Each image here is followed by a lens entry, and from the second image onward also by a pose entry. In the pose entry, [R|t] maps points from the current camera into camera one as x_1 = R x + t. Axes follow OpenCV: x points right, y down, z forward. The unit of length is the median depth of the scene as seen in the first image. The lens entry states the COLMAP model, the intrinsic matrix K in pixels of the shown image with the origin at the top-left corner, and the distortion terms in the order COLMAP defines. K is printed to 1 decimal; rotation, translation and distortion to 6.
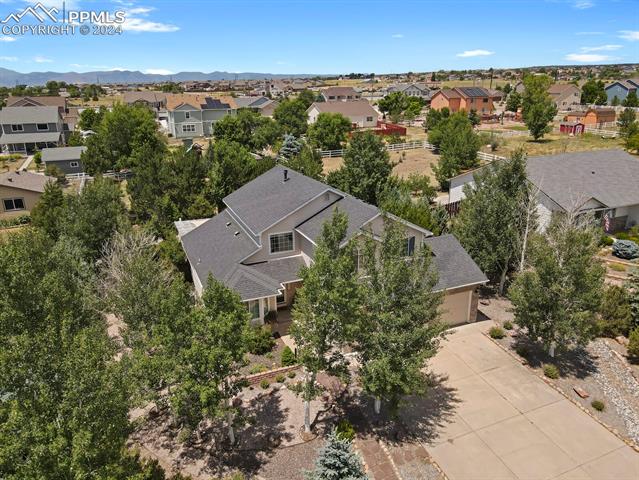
lens RADIAL K [[471.0, 0, 316.4], [0, 471.0, 237.9], [0, 0, 1]] dist [0.005868, 0.011576]
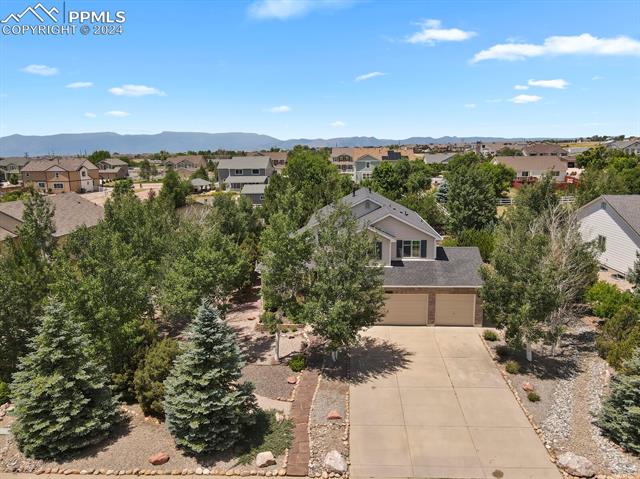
lens RADIAL K [[471.7, 0, 316.9], [0, 471.7, 237.4], [0, 0, 1]] dist [0.005868, 0.011576]
pose [[0.896478, 0.081940, -0.435446, 0.411153], [-0.137108, 0.985818, -0.096766, 0.121388], [0.421341, 0.146452, 0.894999, -0.121715]]
